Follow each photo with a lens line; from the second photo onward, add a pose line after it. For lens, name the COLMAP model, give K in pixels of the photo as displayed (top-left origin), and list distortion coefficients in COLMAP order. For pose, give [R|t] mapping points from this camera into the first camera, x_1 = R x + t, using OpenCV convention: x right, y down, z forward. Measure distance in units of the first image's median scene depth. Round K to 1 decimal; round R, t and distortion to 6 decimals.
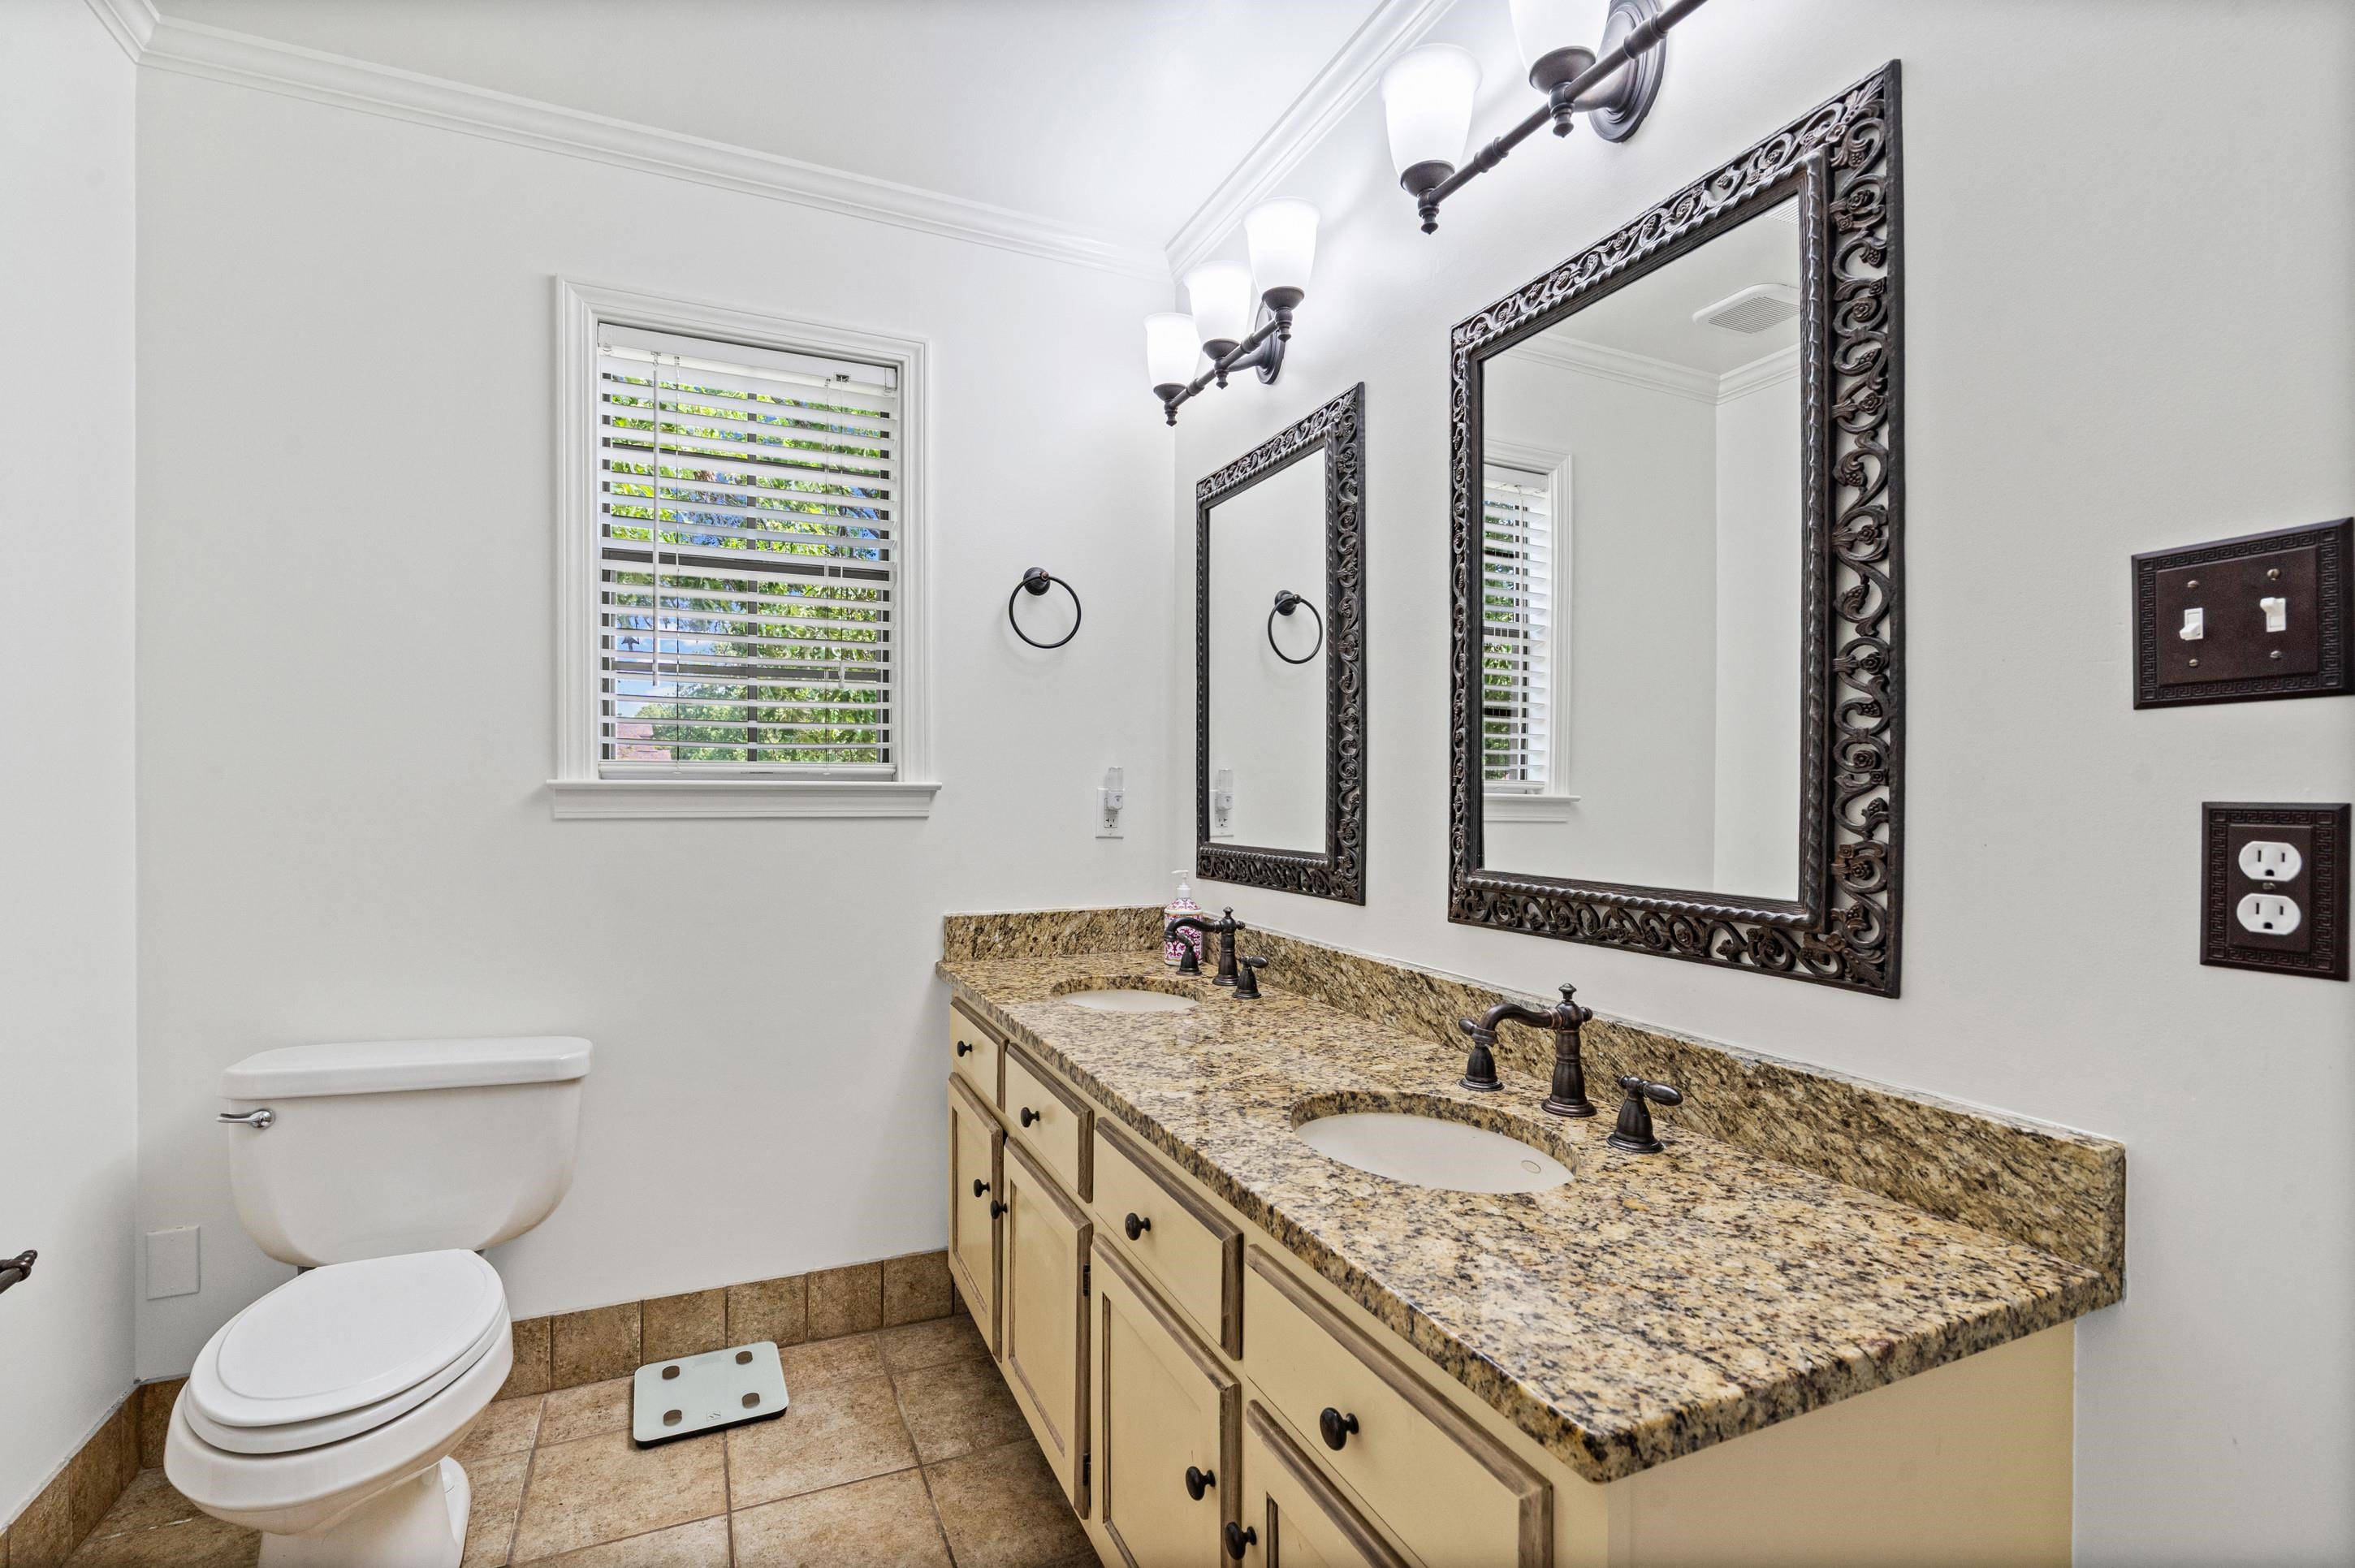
lens RADIAL K [[1080.7, 0, 1177.5], [0, 1080.7, 784.0], [0, 0, 1]] dist [0.000699, -0.000087]
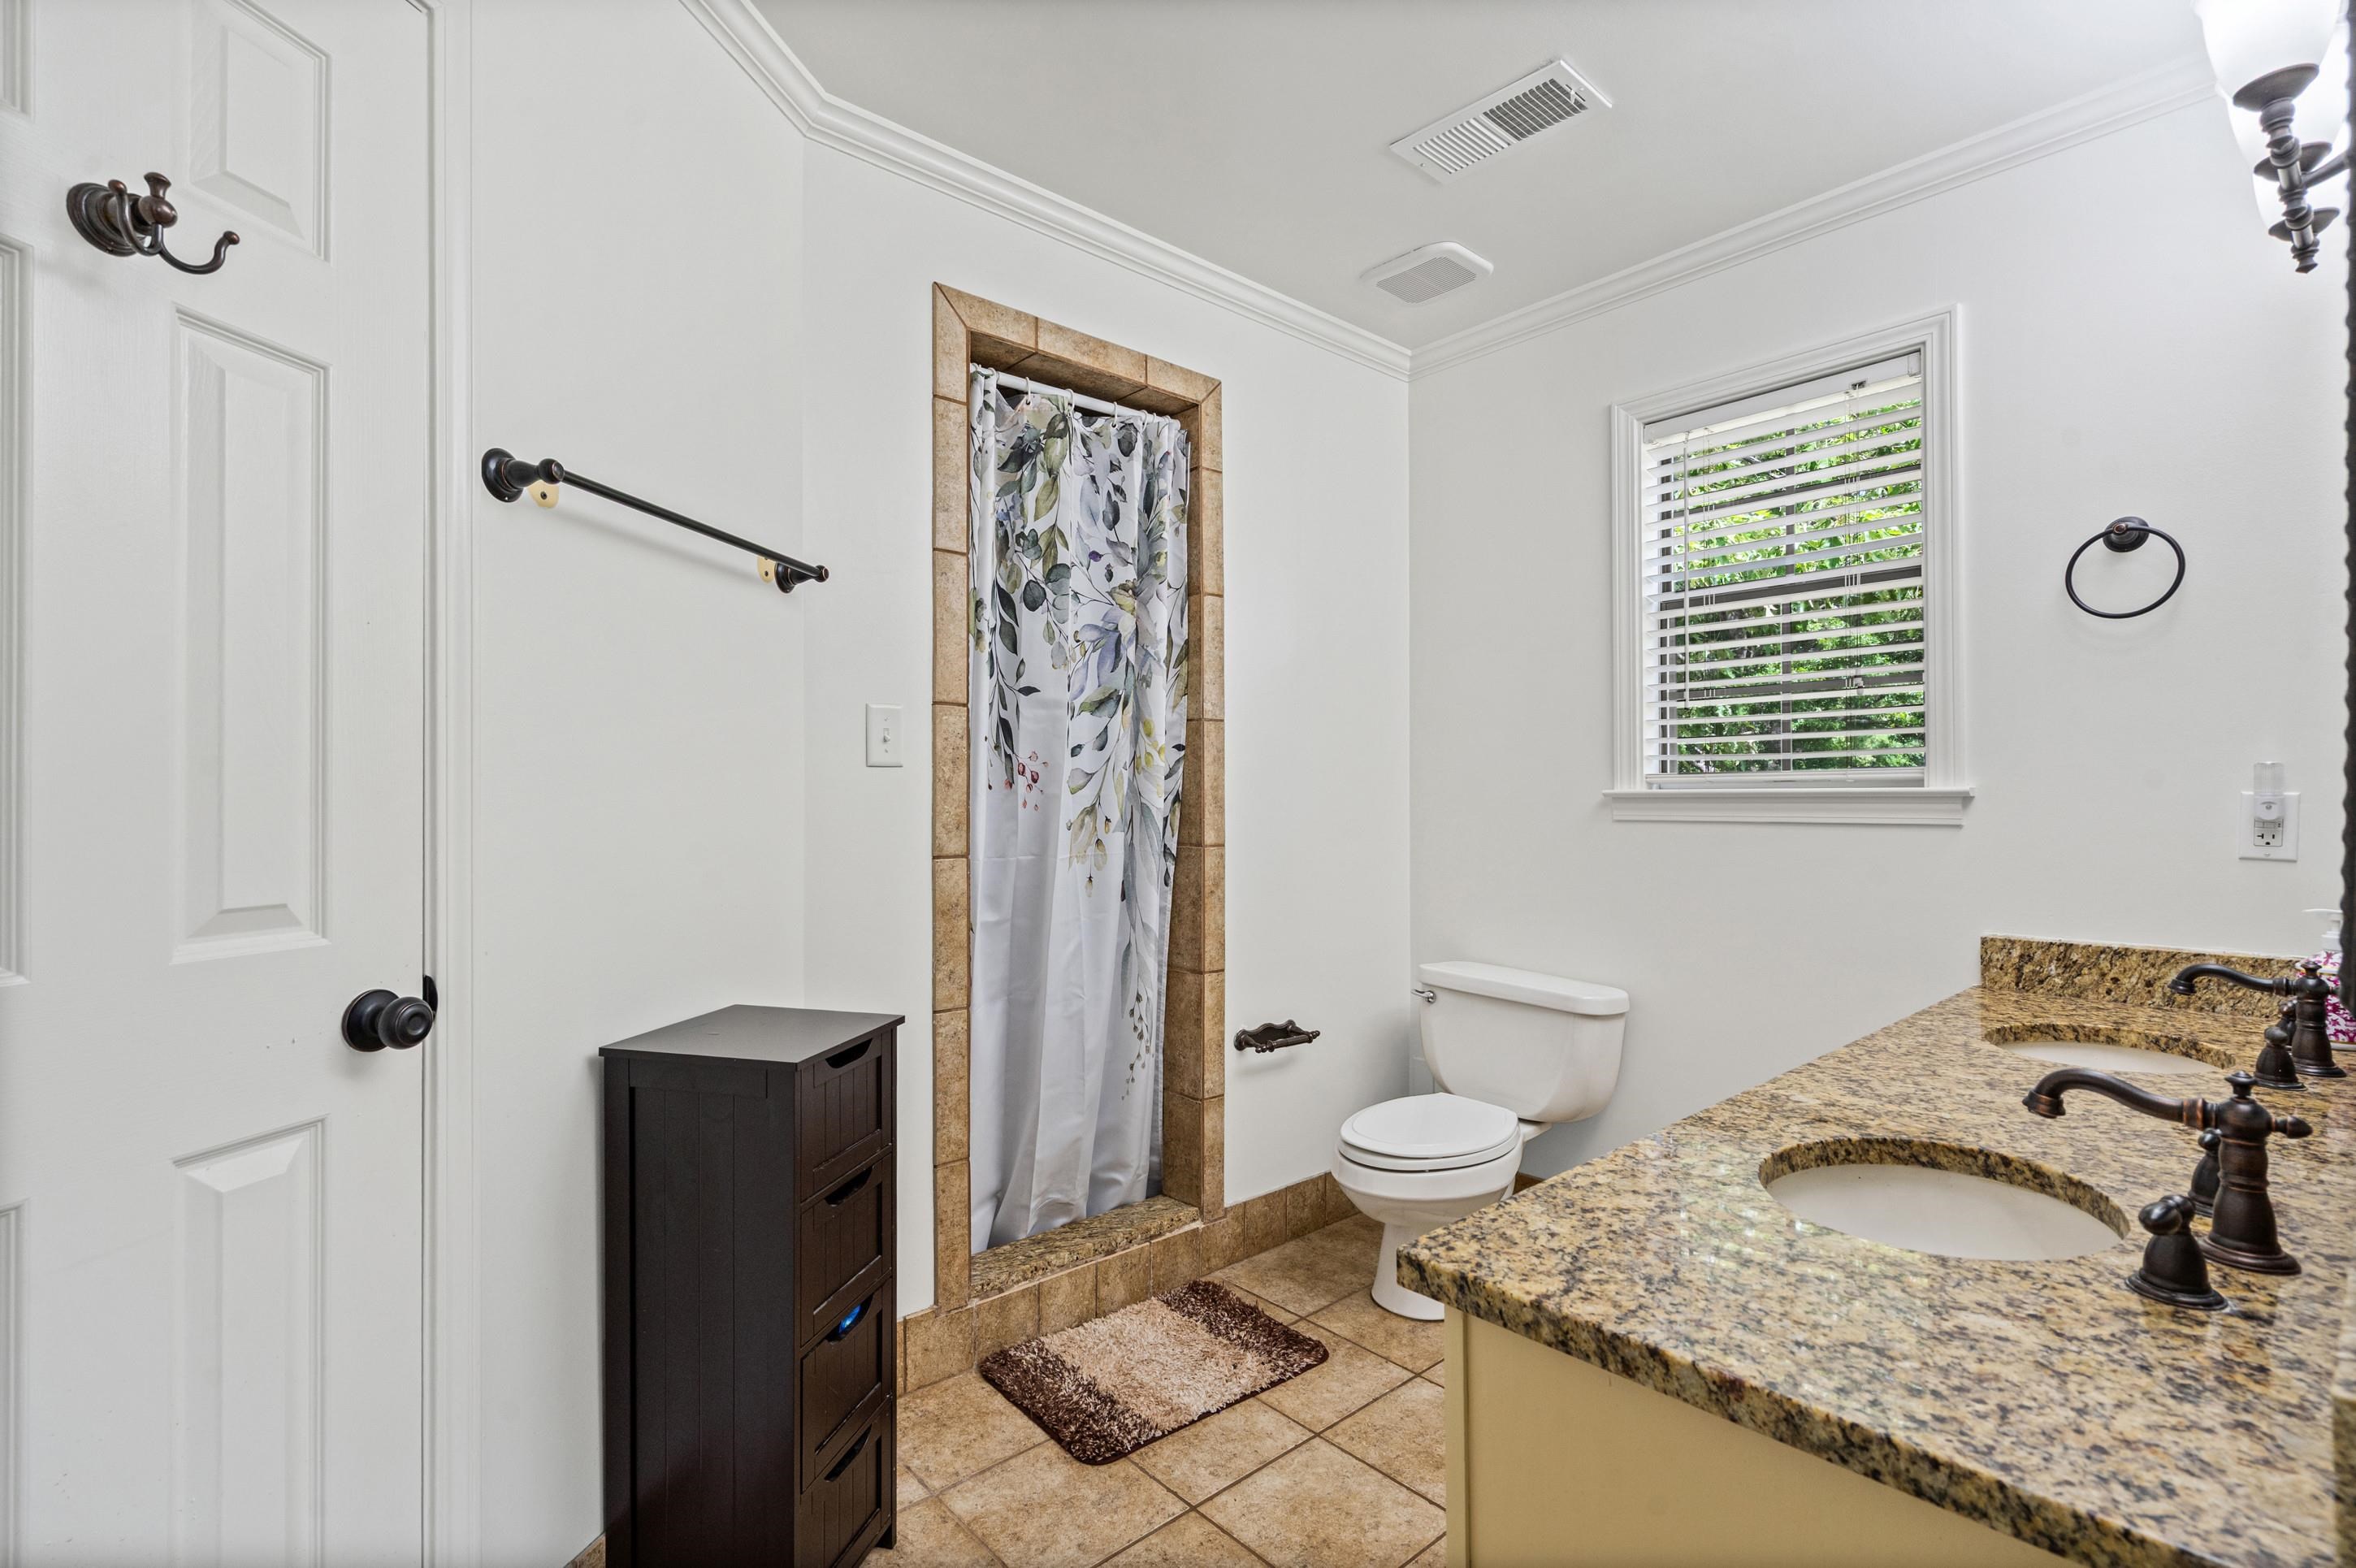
lens RADIAL K [[1085.9, 0, 1145.5], [0, 1085.9, 795.7], [0, 0, 1]] dist [0.001124, -0.000307]
pose [[0.276112, -0.007198, -0.961098, 0.844512], [0.007617, 0.999957, -0.005301, 0.008992], [0.961095, -0.005857, 0.276155, 0.151690]]
